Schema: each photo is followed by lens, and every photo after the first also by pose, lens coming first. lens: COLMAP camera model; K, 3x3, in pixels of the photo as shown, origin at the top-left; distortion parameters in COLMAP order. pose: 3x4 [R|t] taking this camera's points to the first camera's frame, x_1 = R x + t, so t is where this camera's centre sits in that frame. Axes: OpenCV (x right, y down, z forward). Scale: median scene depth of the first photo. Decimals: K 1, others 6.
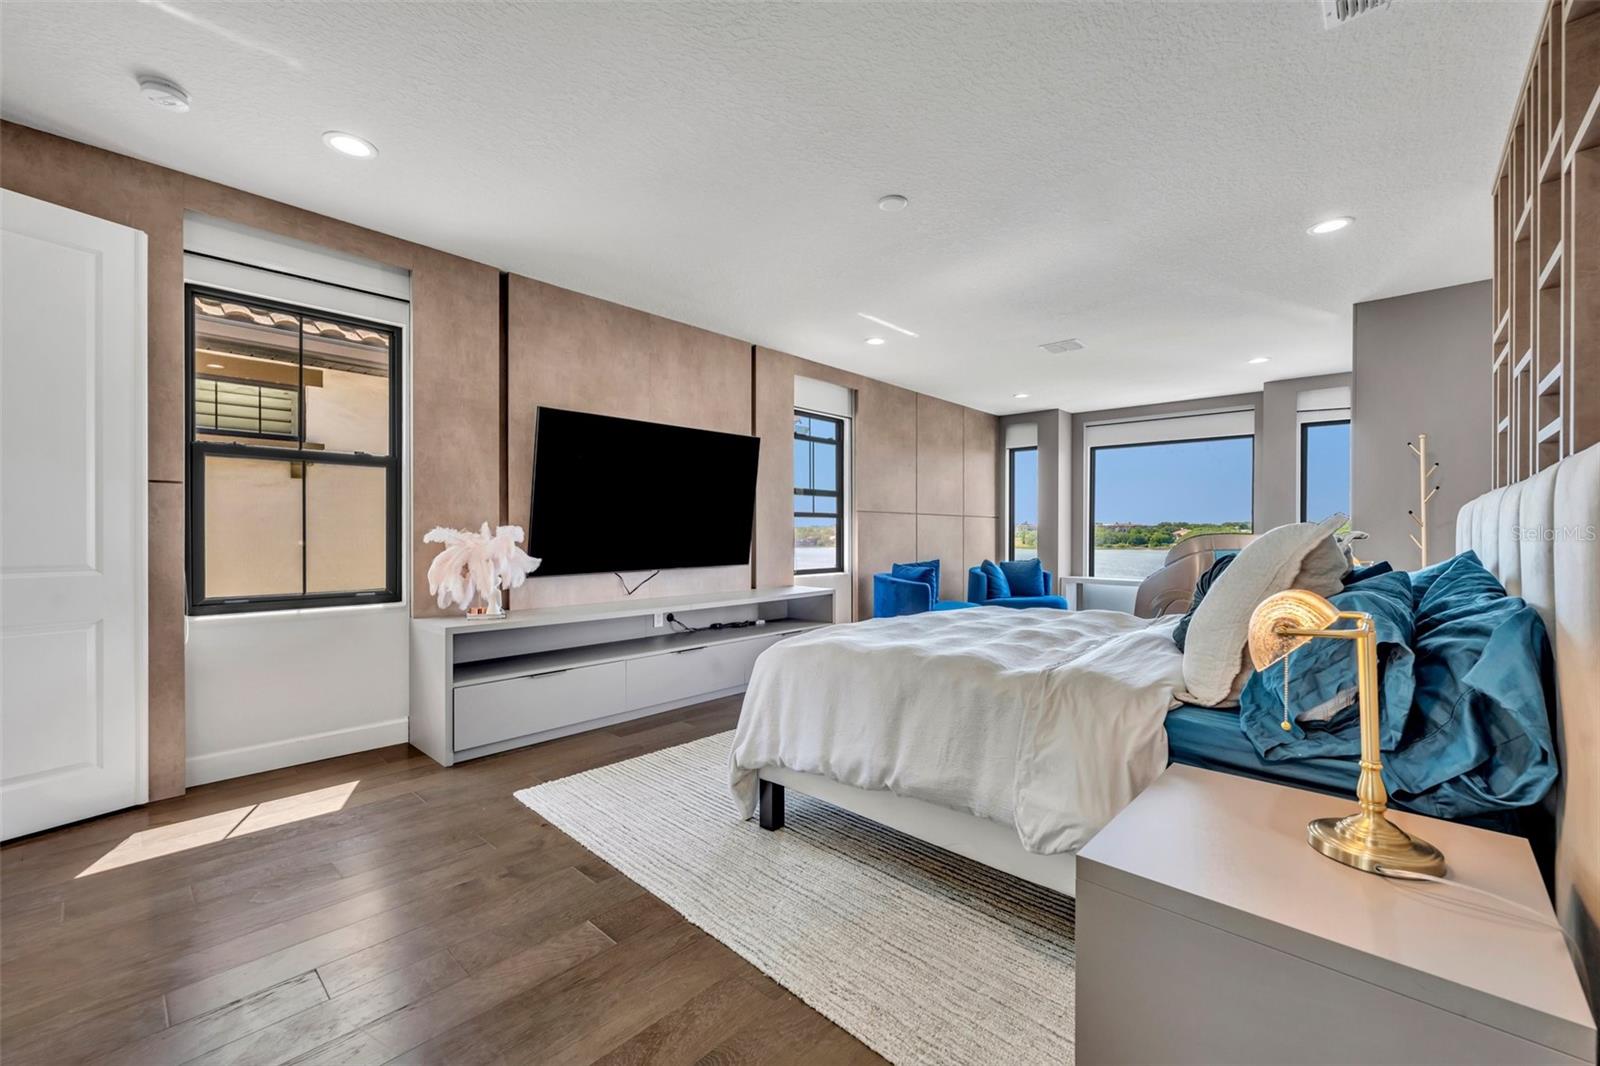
lens RADIAL K [[641.9, 0, 796.6], [0, 641.9, 530.1], [0, 0, 1]] dist [0.001906, 0.000134]
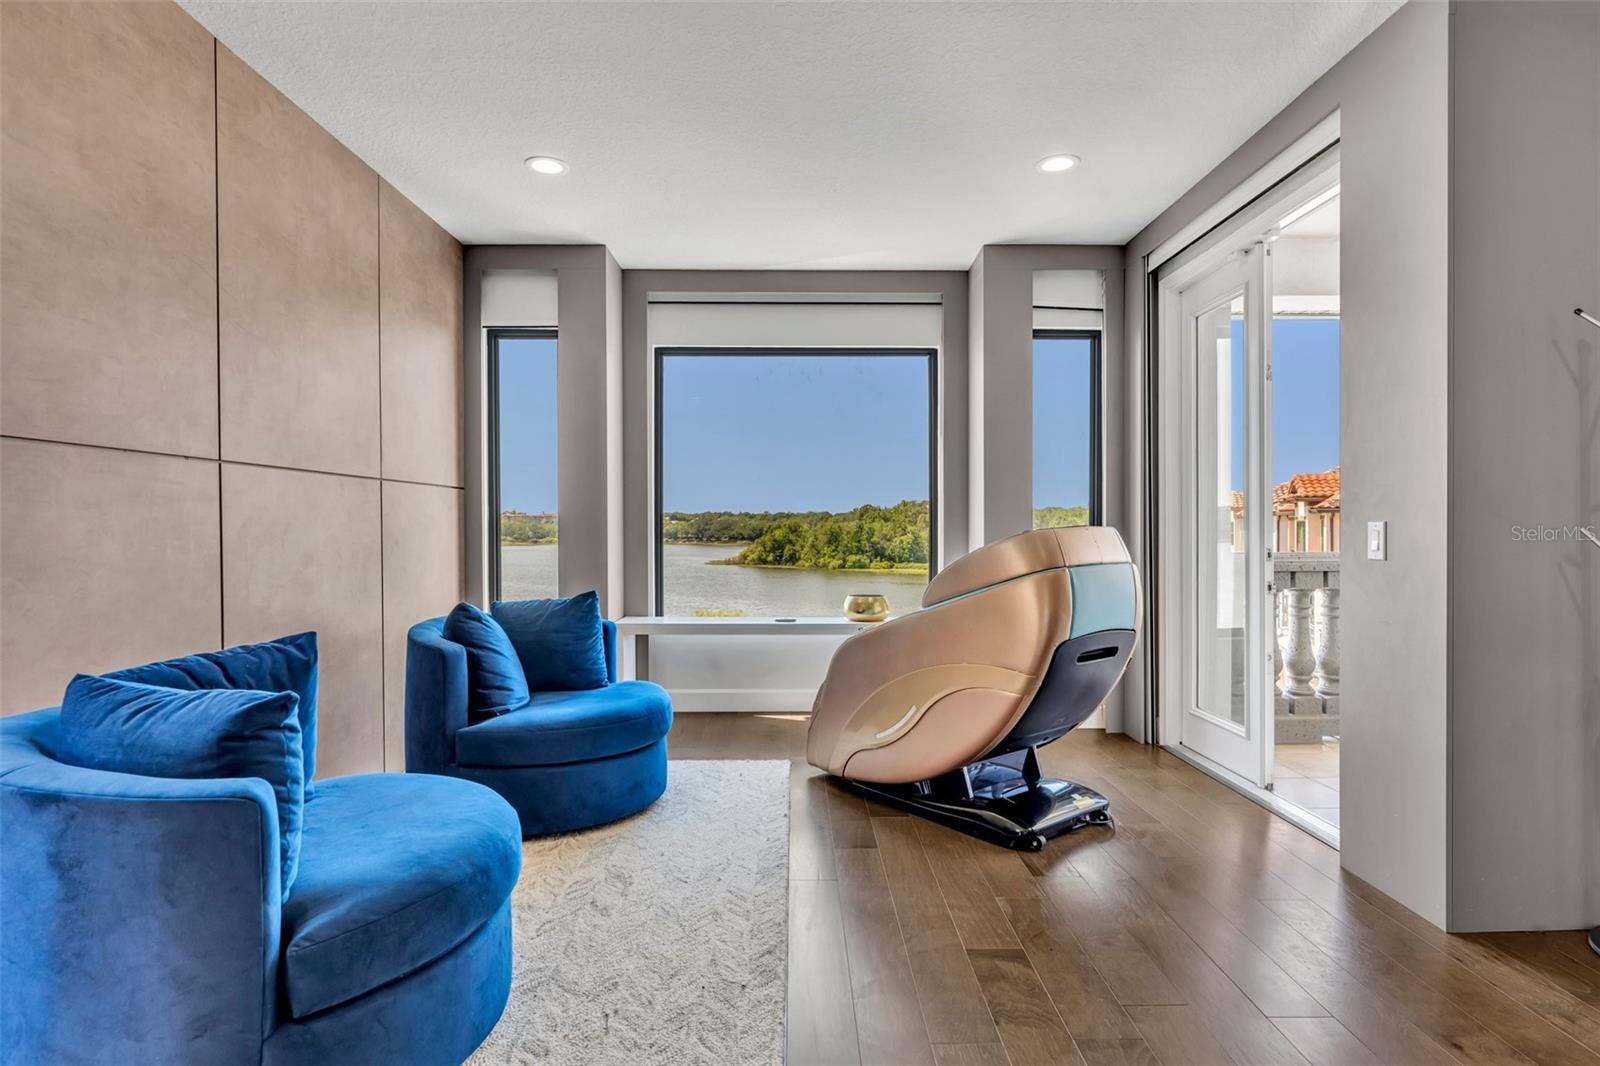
lens RADIAL K [[844.6, 0, 800.0], [0, 844.6, 533.0], [0, 0, 1]] dist [-0.002900, -0.000360]
pose [[0.725026, -0.009684, 0.688654, 0.111973], [-0.000091, 0.999900, 0.014157, 0.001094], [-0.688722, -0.010327, 0.724952, 0.533708]]
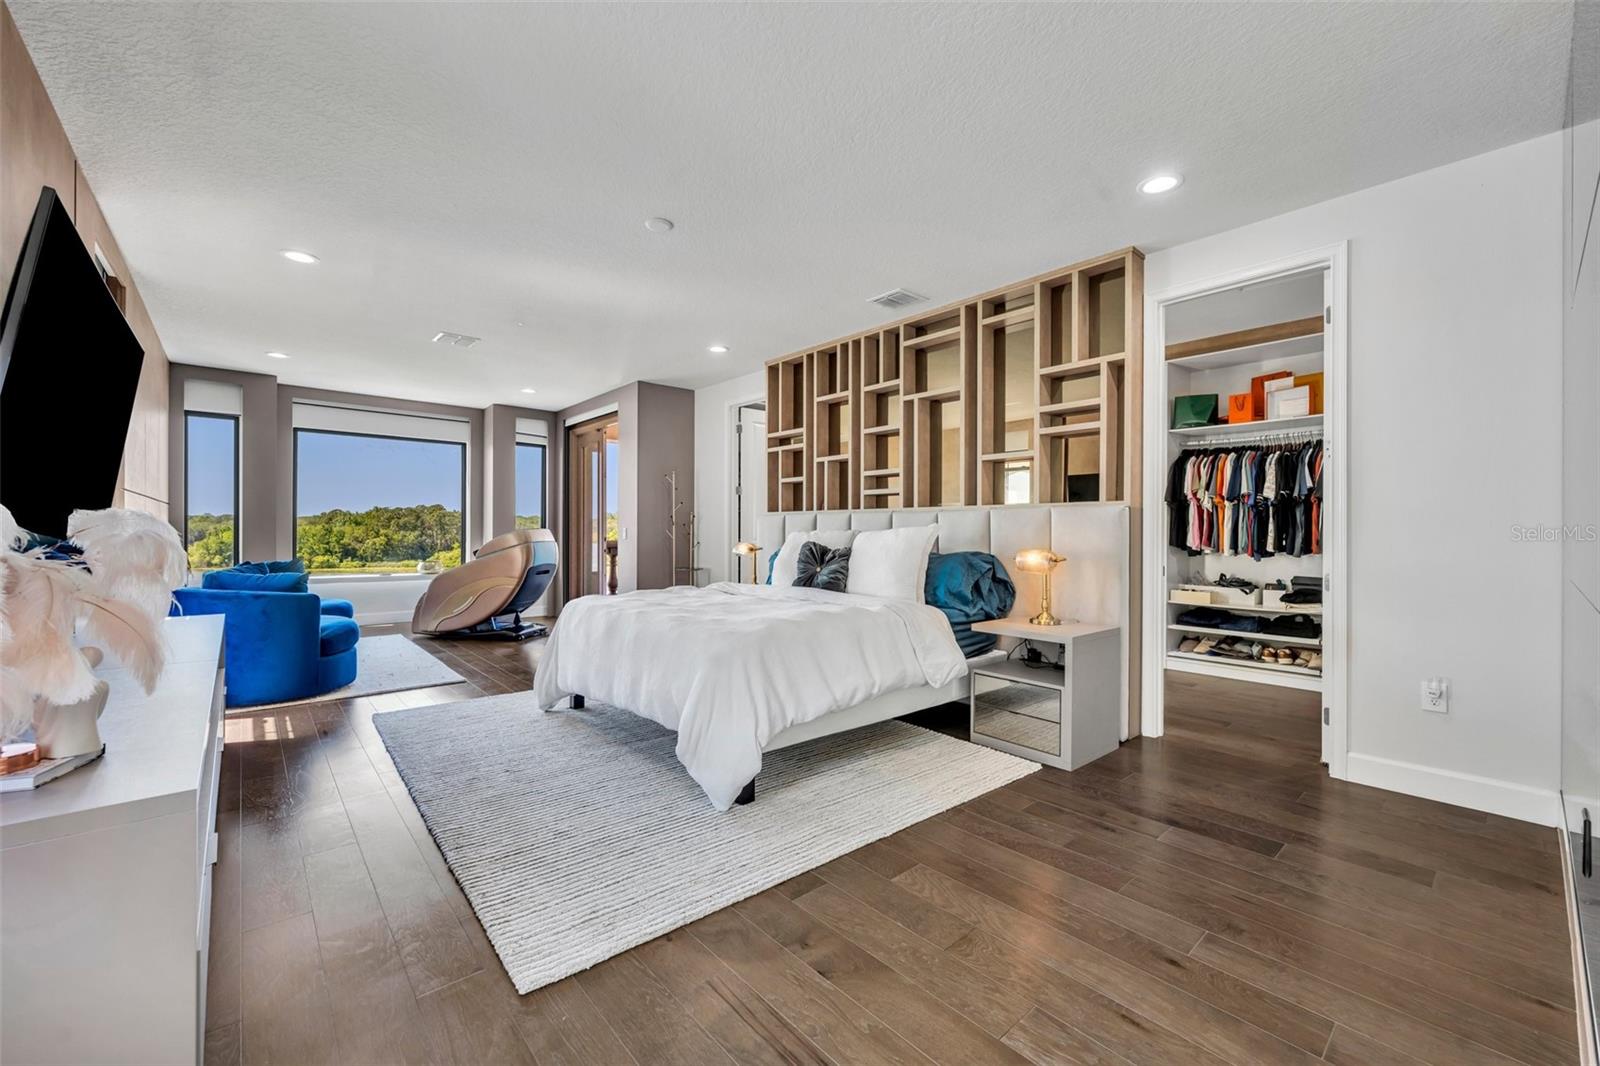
lens RADIAL K [[641.9, 0, 796.6], [0, 641.9, 530.1], [0, 0, 1]] dist [0.001906, 0.000134]
pose [[0.106347, 0.000142, 0.994329, -0.375569], [-0.010613, 0.999943, 0.000992, 0.000978], [-0.994272, -0.010659, 0.106342, 0.272518]]
